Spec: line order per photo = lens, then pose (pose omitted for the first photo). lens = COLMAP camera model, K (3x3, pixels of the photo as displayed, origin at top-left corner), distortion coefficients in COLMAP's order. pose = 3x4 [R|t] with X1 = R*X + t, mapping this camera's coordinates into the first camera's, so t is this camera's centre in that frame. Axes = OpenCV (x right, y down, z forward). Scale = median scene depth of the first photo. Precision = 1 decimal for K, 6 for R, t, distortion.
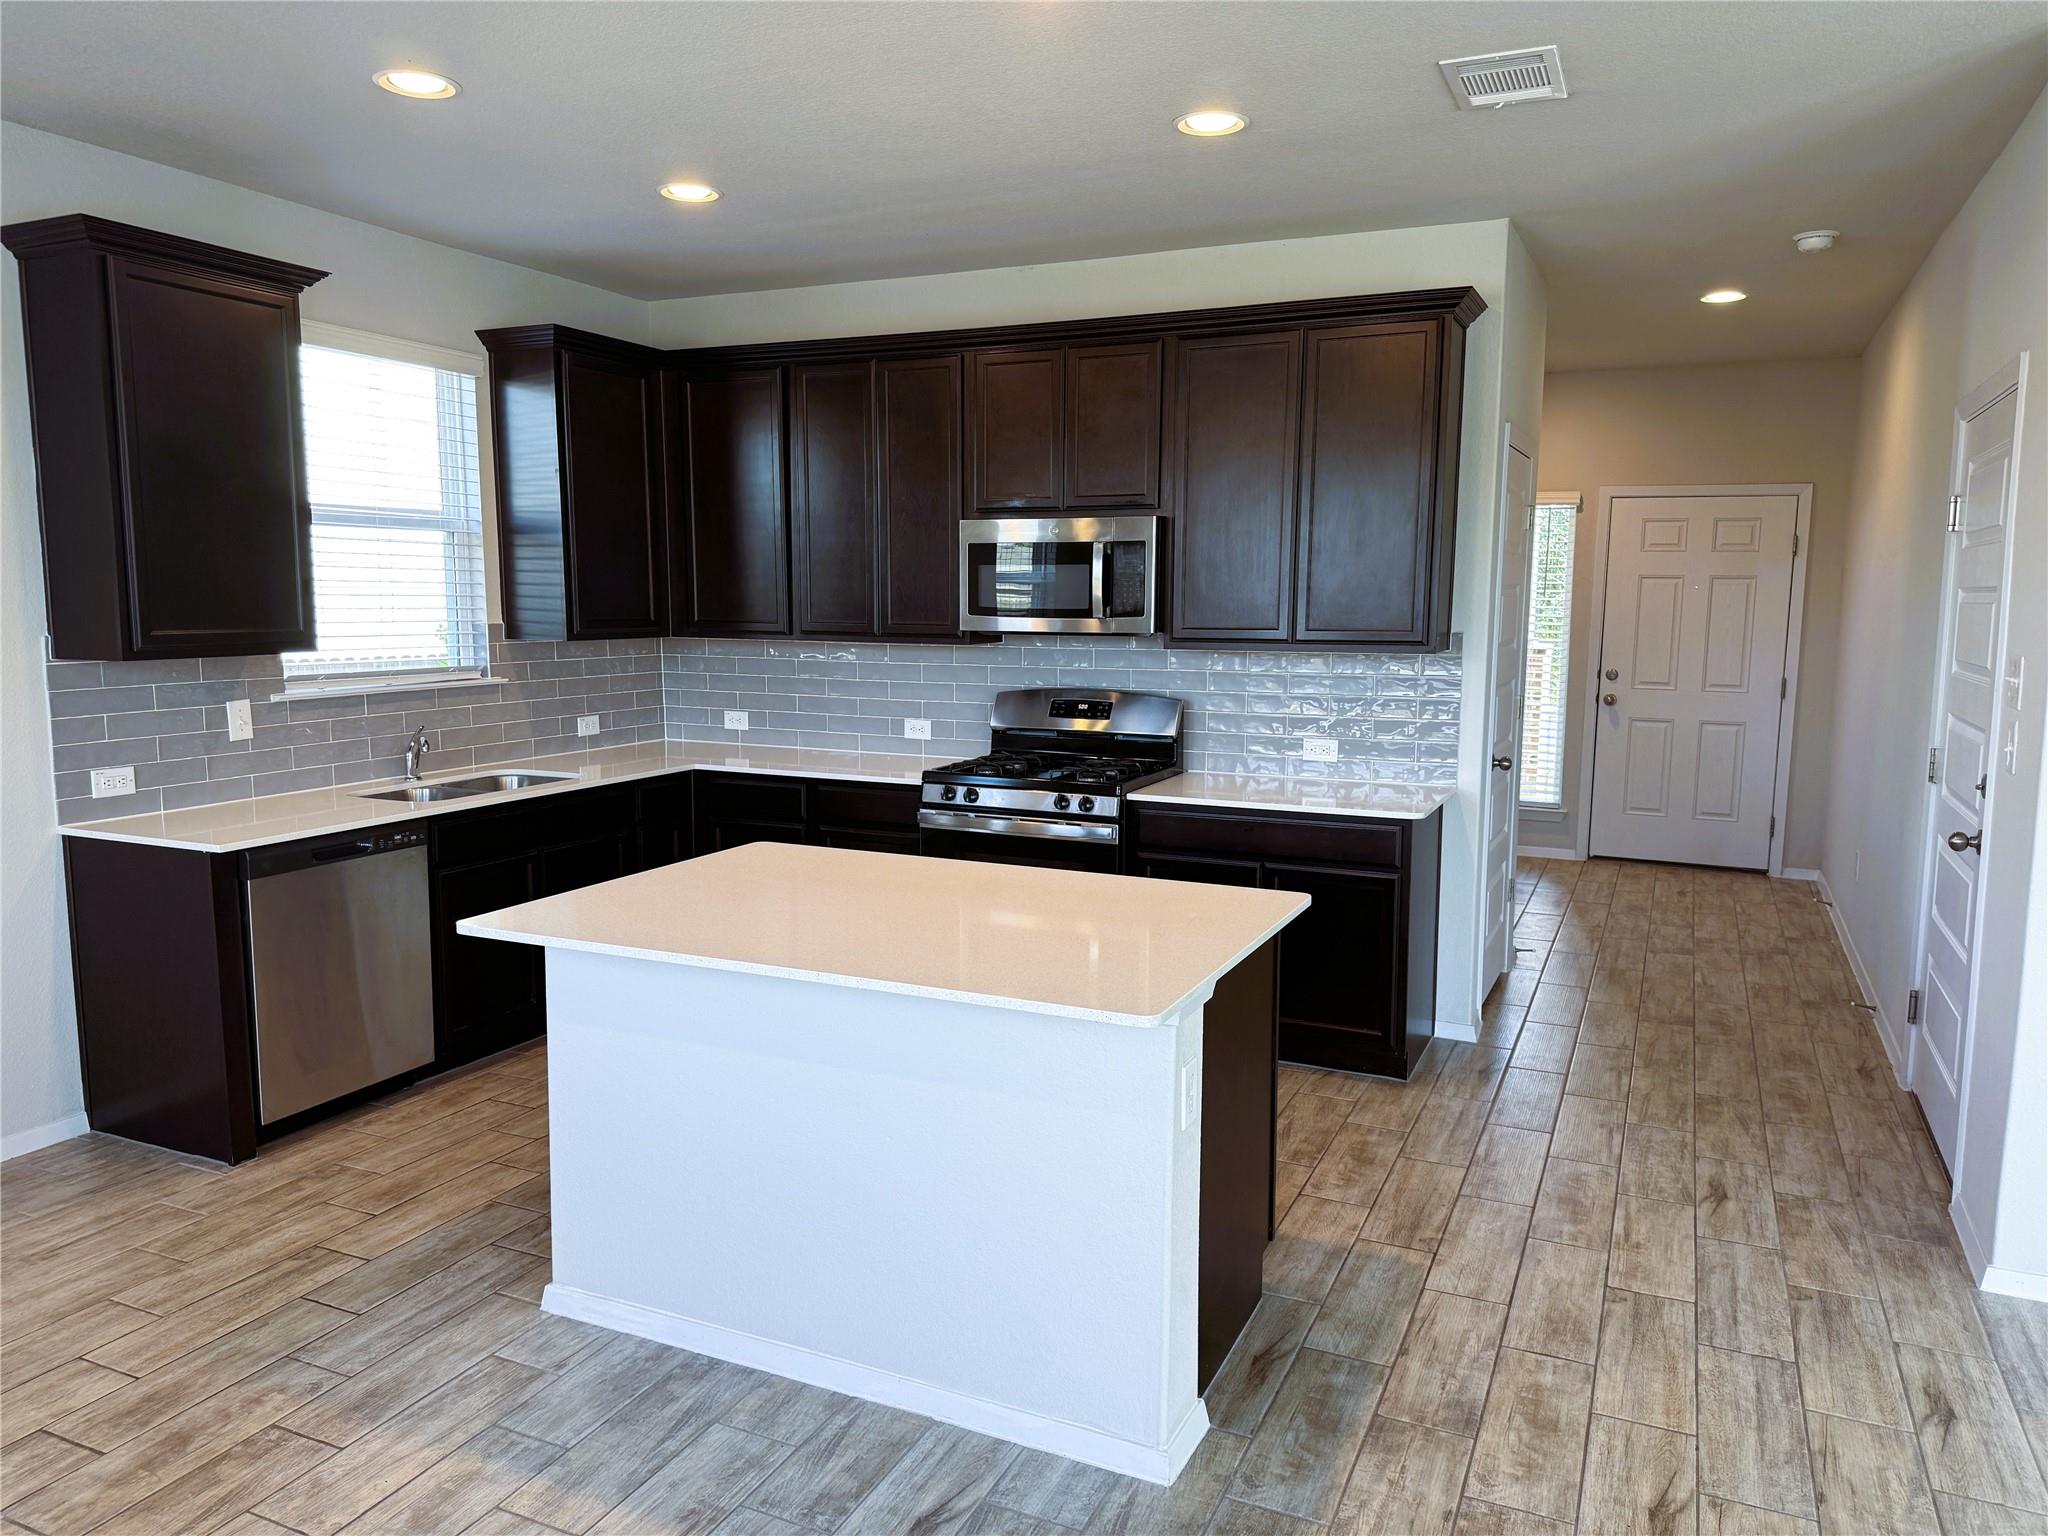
lens RADIAL K [[1411.7, 0, 995.6], [0, 1411.7, 745.5], [0, 0, 1]] dist [0.102971, -0.163463]
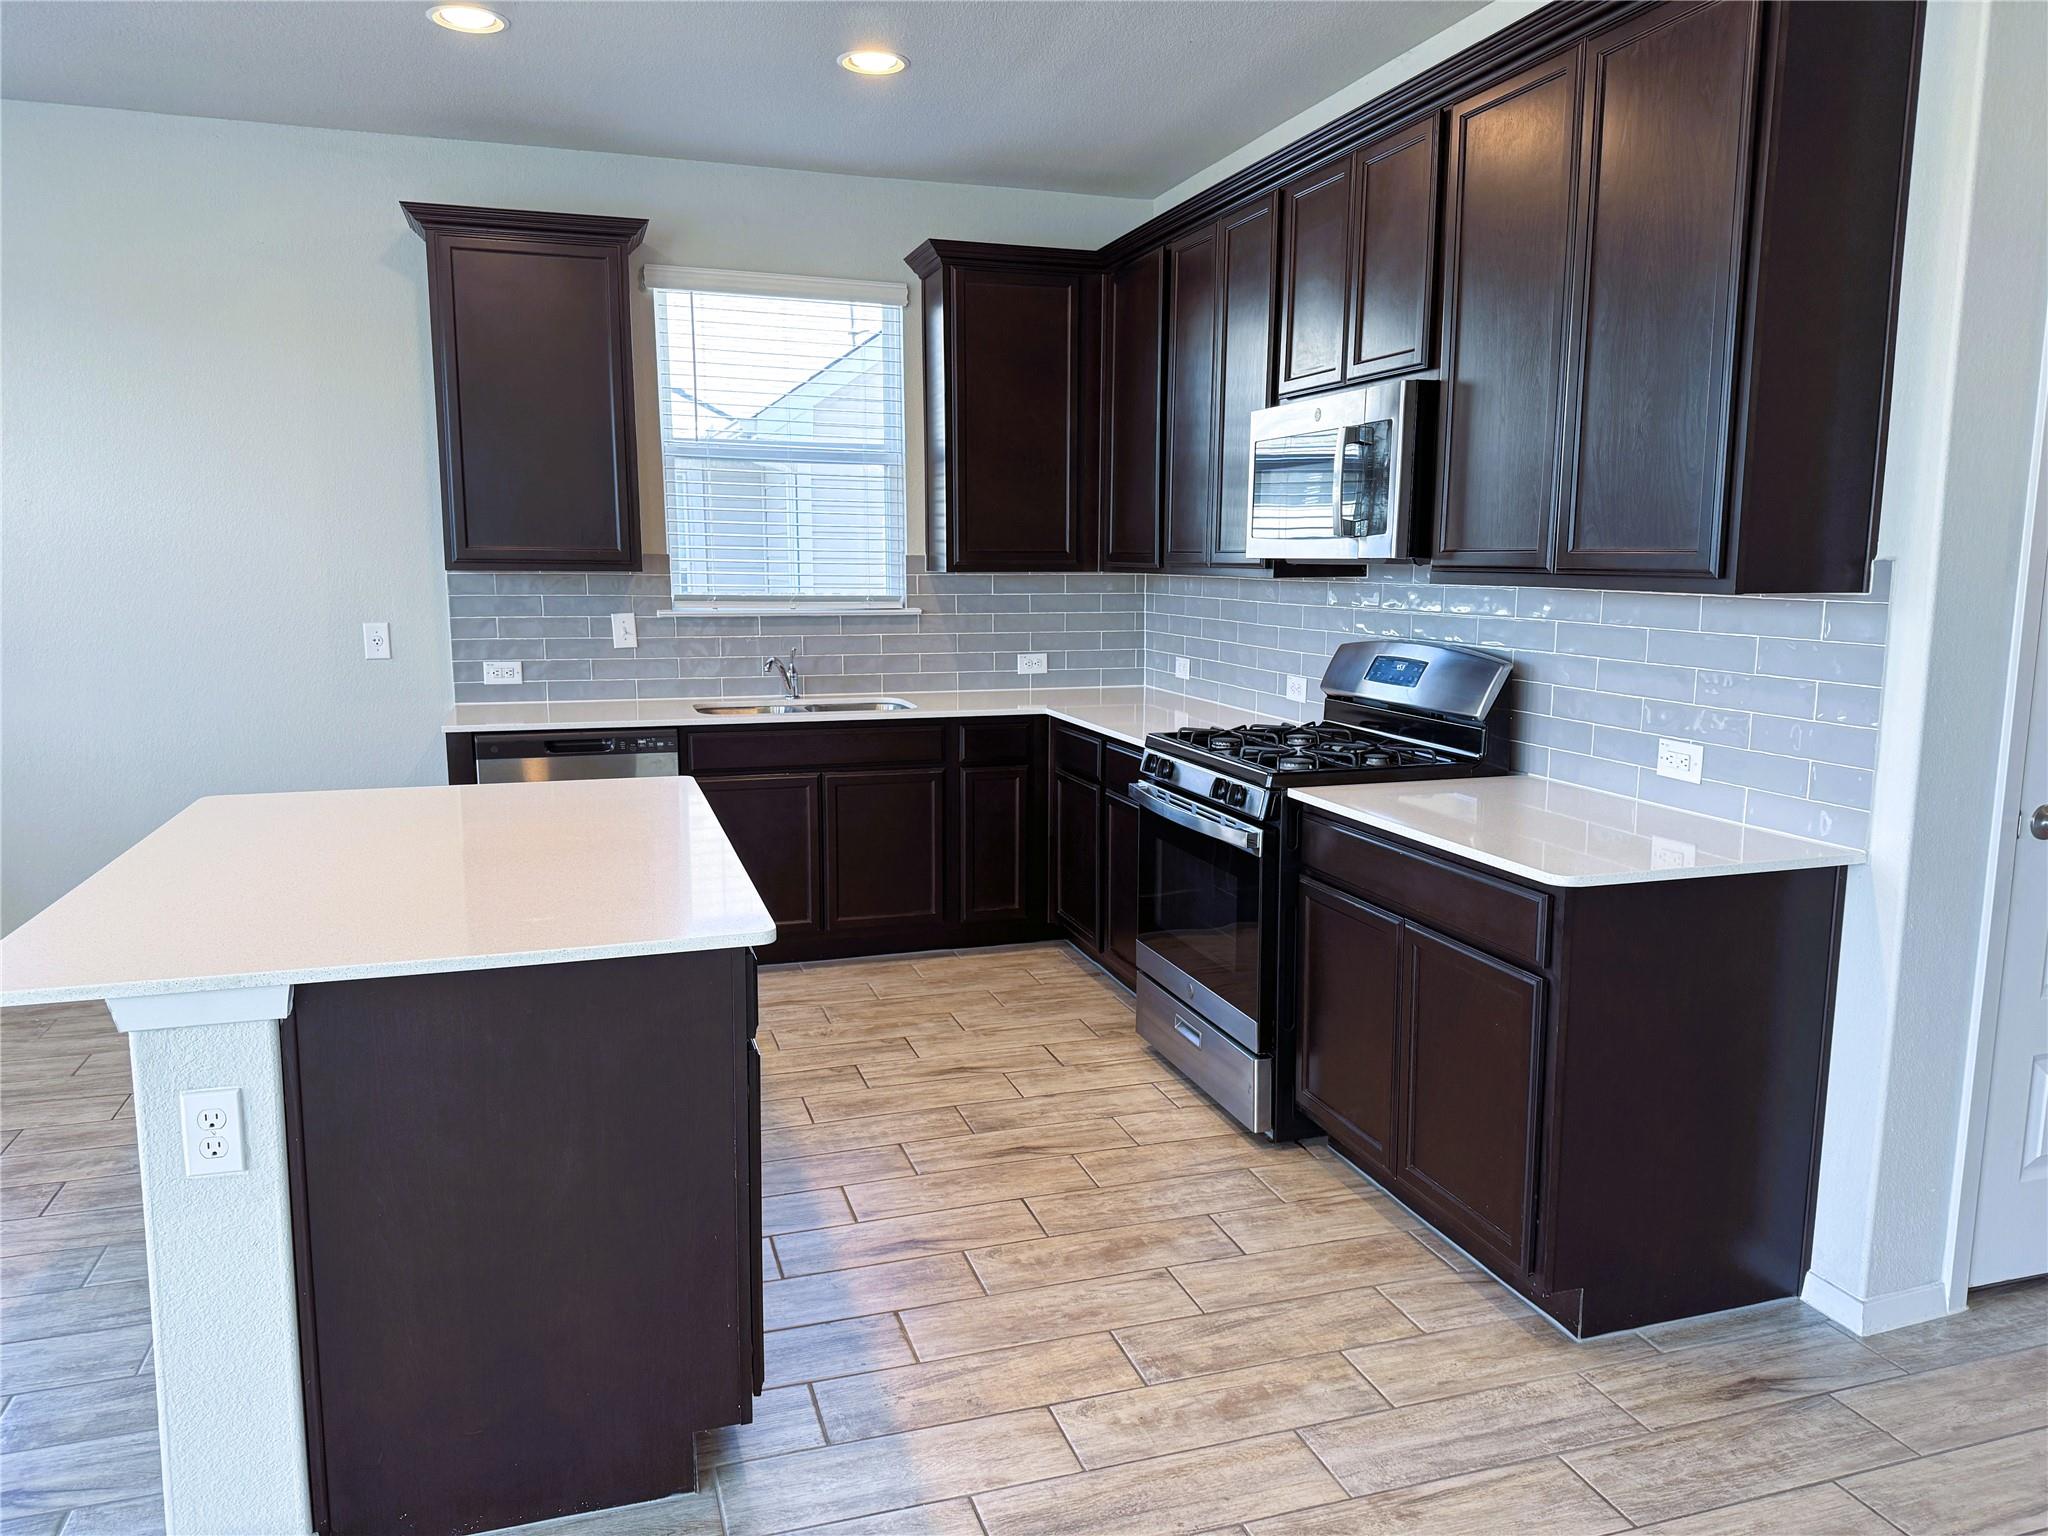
lens RADIAL K [[1403.1, 0, 1010.2], [0, 1403.1, 761.4], [0, 0, 1]] dist [0.002306, -0.005516]
pose [[0.683877, 0.106057, -0.721848, 0.495333], [-0.082711, 0.994270, 0.067722, -0.014542], [0.724894, 0.013391, 0.688730, 0.428403]]
